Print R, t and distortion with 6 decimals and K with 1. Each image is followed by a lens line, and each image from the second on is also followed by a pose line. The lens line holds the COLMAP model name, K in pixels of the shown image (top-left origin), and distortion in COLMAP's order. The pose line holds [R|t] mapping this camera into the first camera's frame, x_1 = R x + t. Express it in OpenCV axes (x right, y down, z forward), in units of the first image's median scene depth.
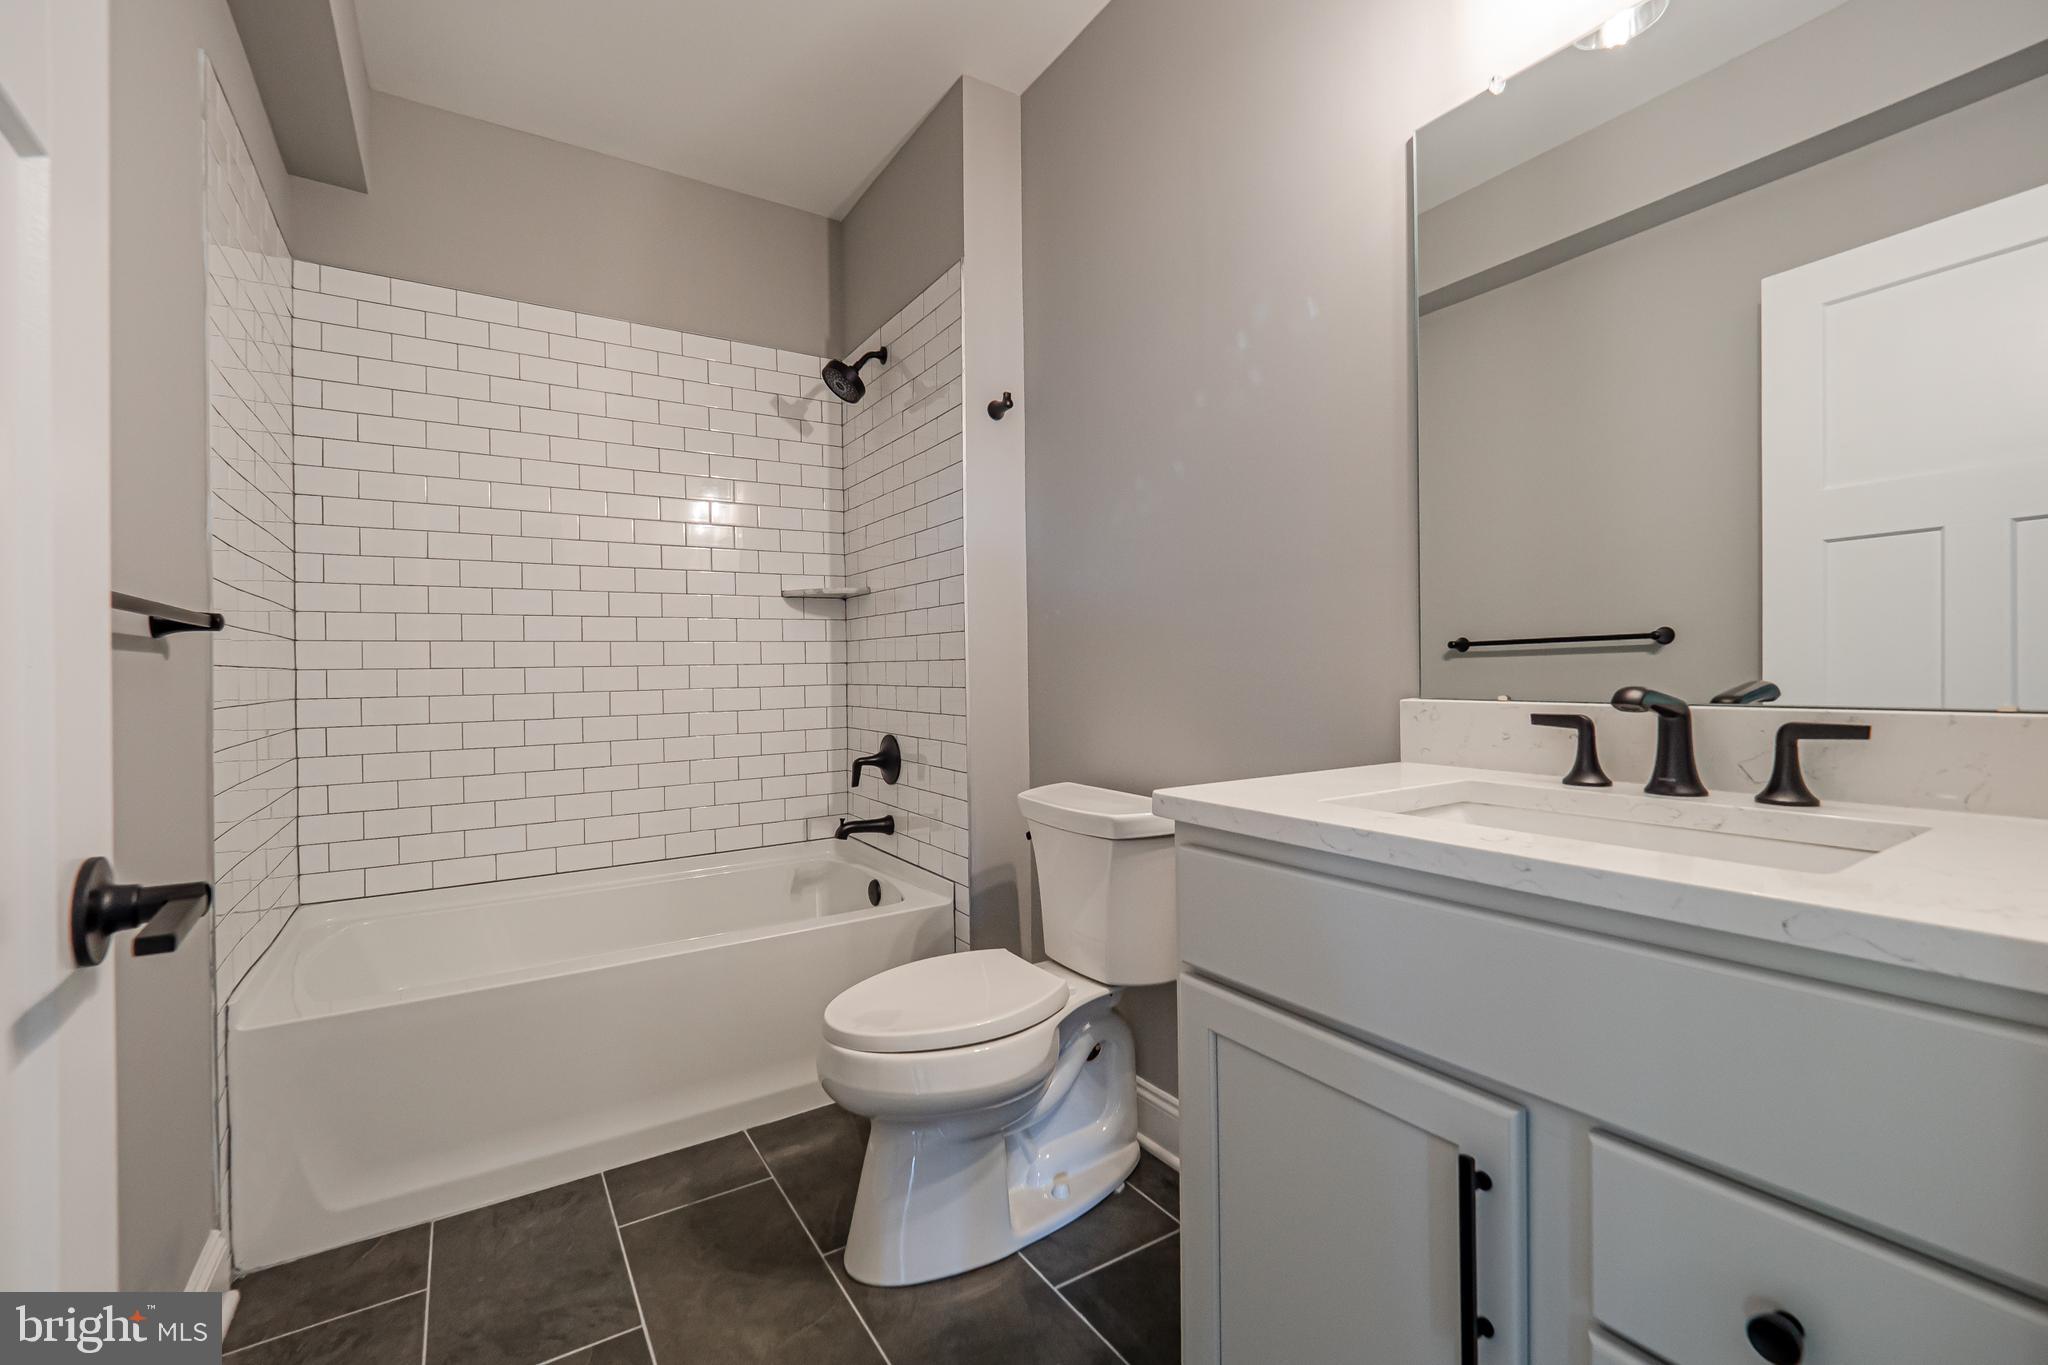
lens RADIAL K [[868.9, 0, 1021.6], [0, 868.9, 668.7], [0, 0, 1]] dist [0.015725, -0.022938]
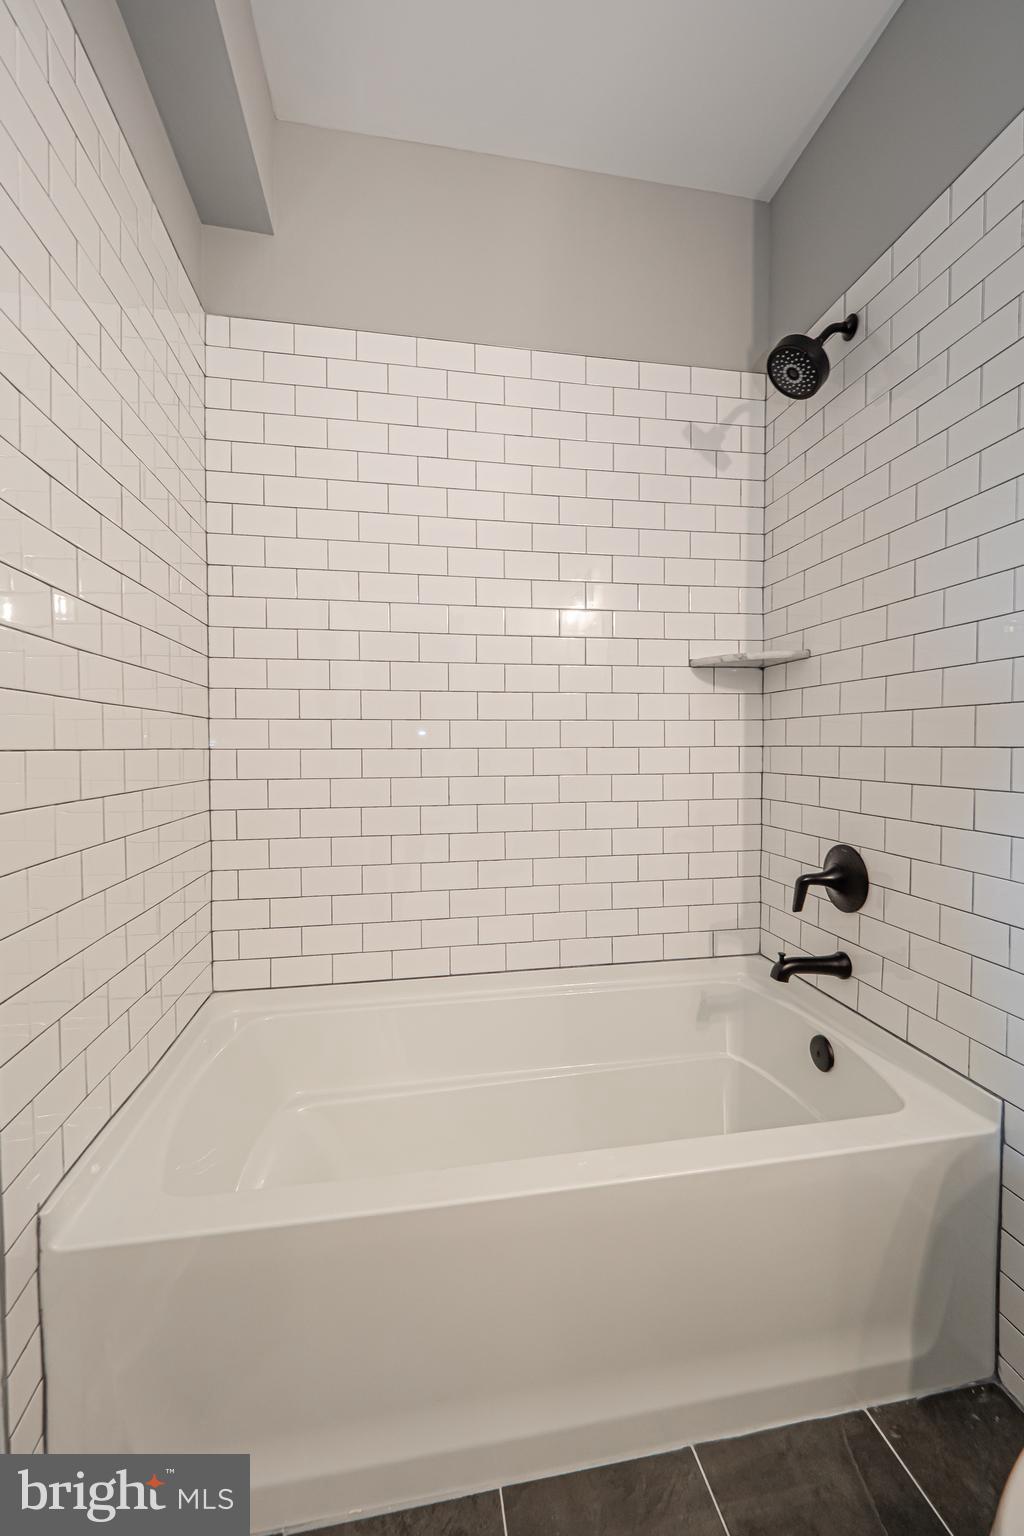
lens RADIAL K [[648.1, 0, 512.0], [0, 648.1, 768.0], [0, 0, 1]] dist [-0.011298, -0.000631]
pose [[0.918988, 0.026446, -0.393397, -0.199971], [-0.011855, 0.999150, 0.039473, -0.008218], [0.394106, -0.031611, 0.918521, 0.384629]]
